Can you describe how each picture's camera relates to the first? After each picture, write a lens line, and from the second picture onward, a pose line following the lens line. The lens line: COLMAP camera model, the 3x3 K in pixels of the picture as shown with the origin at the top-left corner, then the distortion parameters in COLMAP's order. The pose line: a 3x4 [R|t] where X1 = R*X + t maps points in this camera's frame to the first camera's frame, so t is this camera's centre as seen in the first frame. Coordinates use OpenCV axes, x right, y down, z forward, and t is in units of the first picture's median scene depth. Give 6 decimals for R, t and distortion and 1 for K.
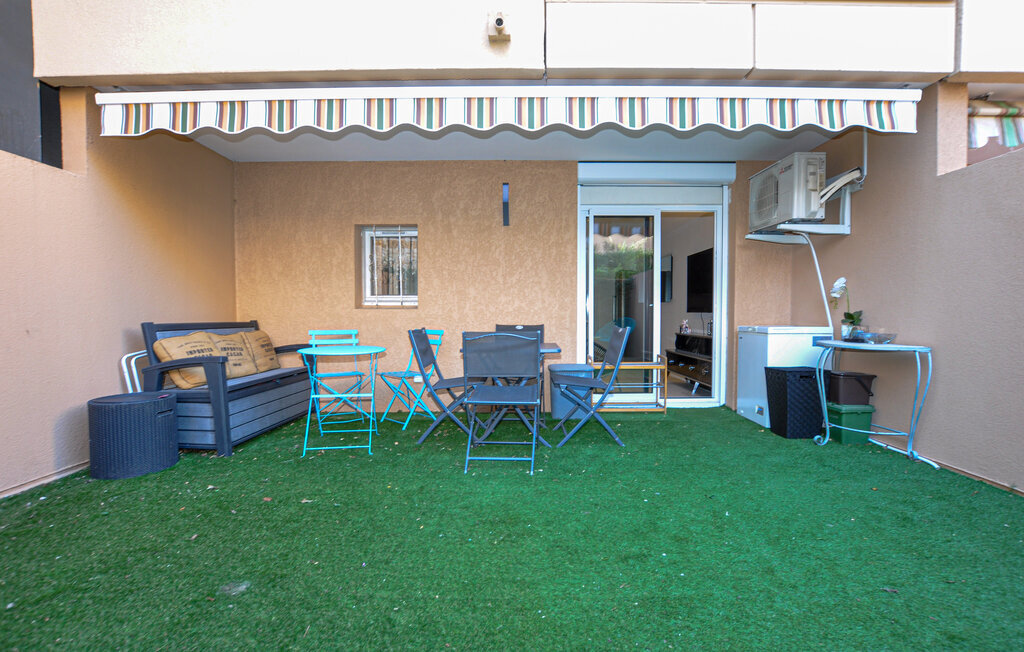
lens RADIAL K [[451.1, 0, 510.7], [0, 451.1, 325.9], [0, 0, 1]] dist [-0.031944, 0.005914]
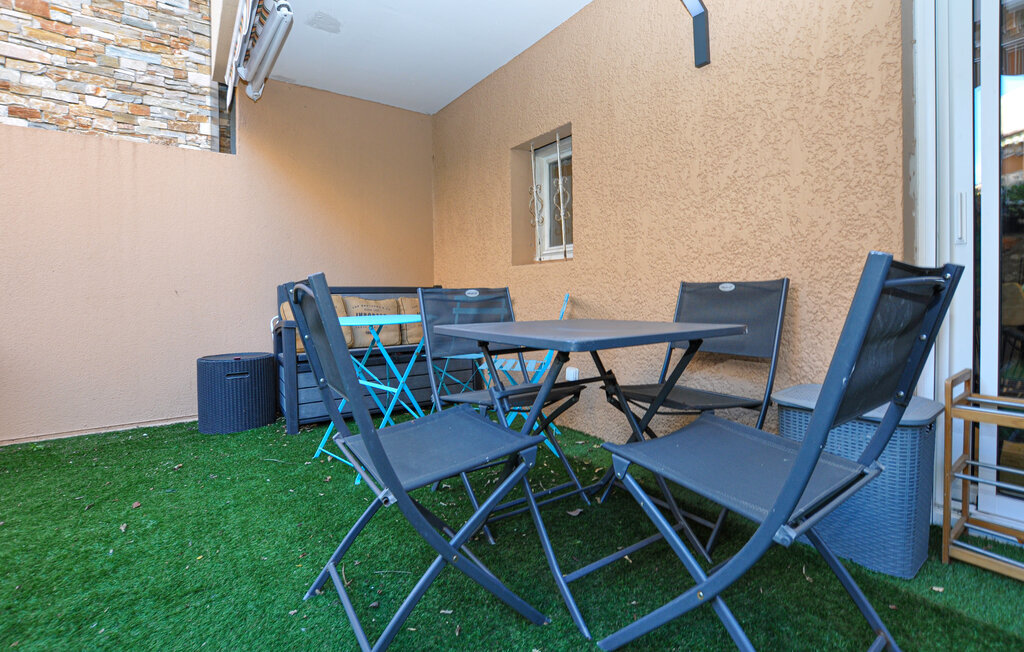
lens RADIAL K [[451.1, 0, 517.8], [0, 451.1, 292.4], [0, 0, 1]] dist [-0.031944, 0.005914]
pose [[0.592487, -0.007937, -0.805541, 0.239863], [-0.004353, 0.999905, -0.013053, 0.014436], [0.805568, 0.011240, 0.592396, 0.583021]]
